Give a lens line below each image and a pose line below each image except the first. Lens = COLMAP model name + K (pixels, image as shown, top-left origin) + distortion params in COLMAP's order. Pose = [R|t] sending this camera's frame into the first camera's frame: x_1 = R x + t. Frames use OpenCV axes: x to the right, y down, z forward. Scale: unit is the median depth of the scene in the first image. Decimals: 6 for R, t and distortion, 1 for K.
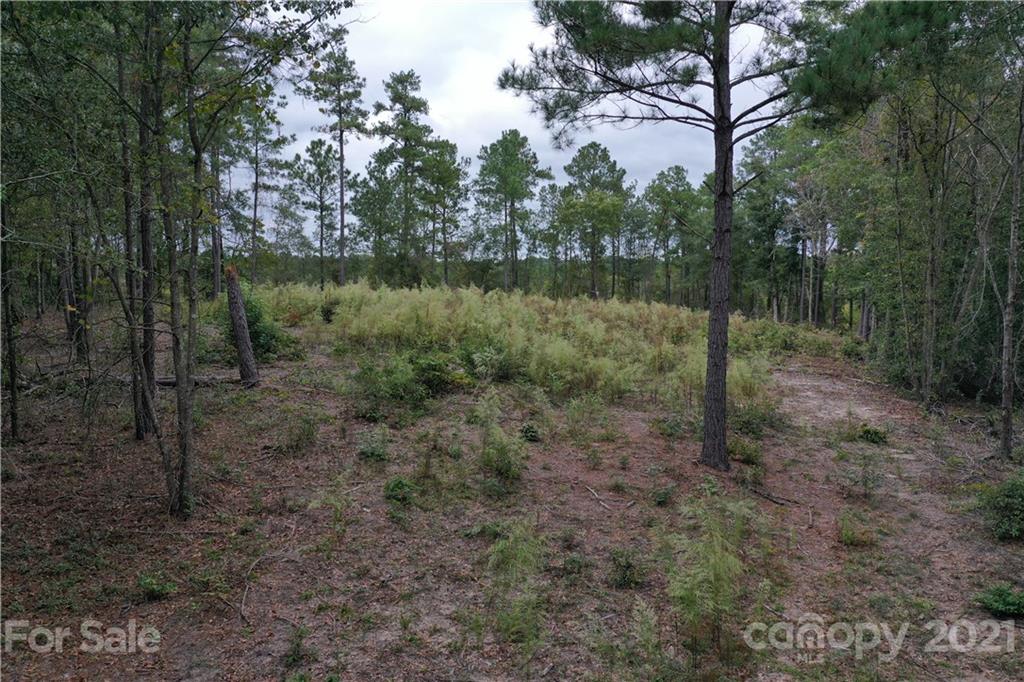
lens RADIAL K [[809.0, 0, 512.2], [0, 809.0, 342.3], [0, 0, 1]] dist [0.006751, 0.000291]
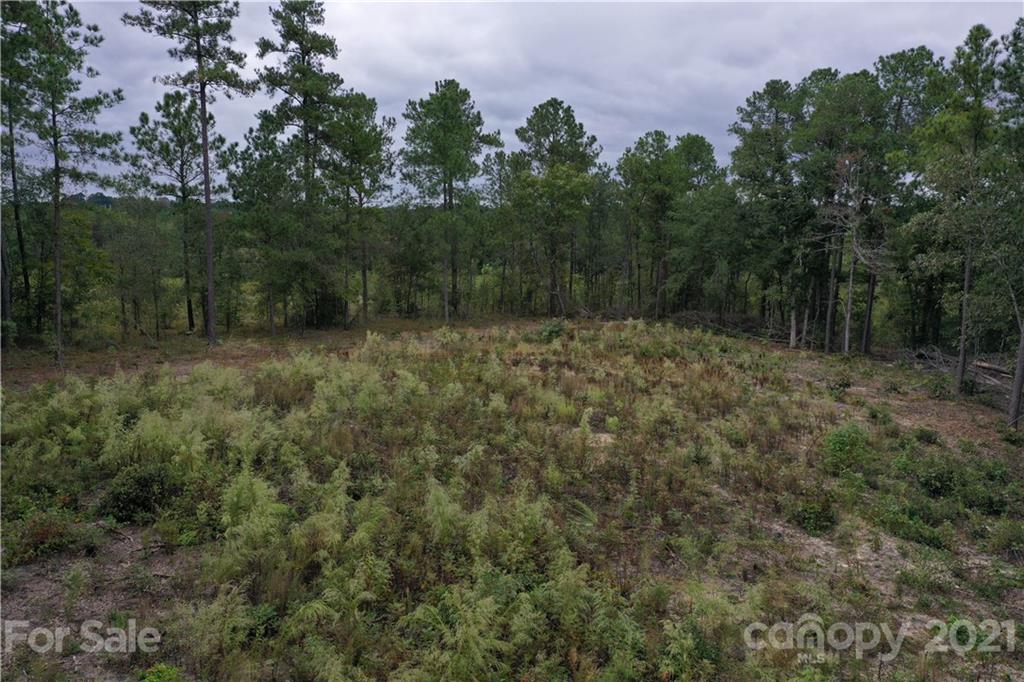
lens RADIAL K [[809.0, 0, 512.2], [0, 809.0, 339.3], [0, 0, 1]] dist [0.006751, 0.000291]
pose [[0.994305, -0.011491, 0.105952, -0.028137], [0.004443, 0.997775, 0.066522, -0.081400], [-0.106481, -0.065673, 0.992144, 0.259473]]
